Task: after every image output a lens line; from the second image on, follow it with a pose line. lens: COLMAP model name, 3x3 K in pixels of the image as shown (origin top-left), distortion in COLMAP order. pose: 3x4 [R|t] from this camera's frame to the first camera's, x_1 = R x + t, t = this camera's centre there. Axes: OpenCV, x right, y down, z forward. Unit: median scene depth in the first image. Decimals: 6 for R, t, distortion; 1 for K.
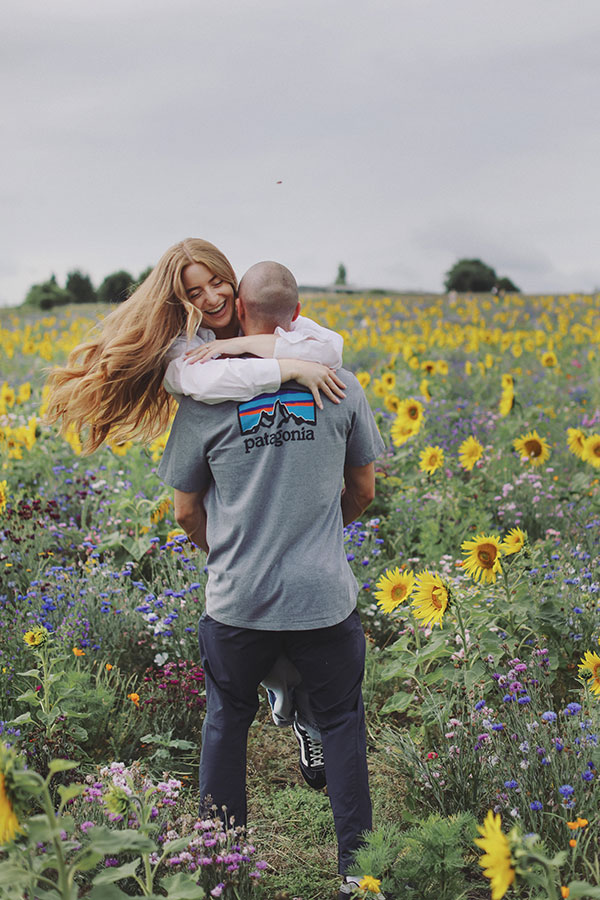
lens RADIAL K [[2273.7, 0, 300.0], [0, 2273.7, 450.0], [0, 0, 1]] dist [-0.131107, 0.284364]
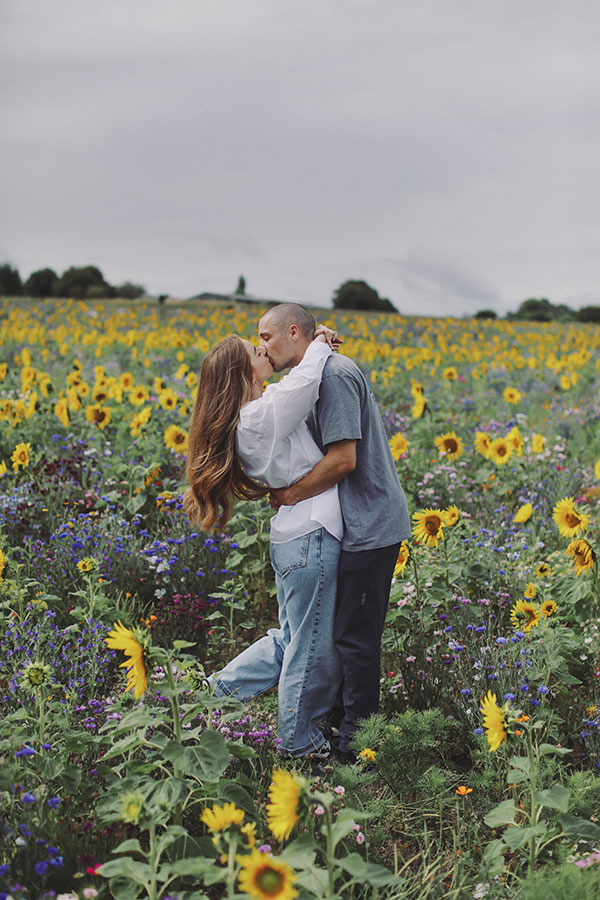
lens RADIAL K [[2273.7, 0, 300.0], [0, 2273.7, 450.0], [0, 0, 1]] dist [-0.131107, 0.284364]
pose [[0.993012, 0.066032, 0.097813, -0.097797], [-0.065998, 0.997813, -0.003585, 0.011263], [-0.097836, -0.002895, 0.995198, -0.217641]]
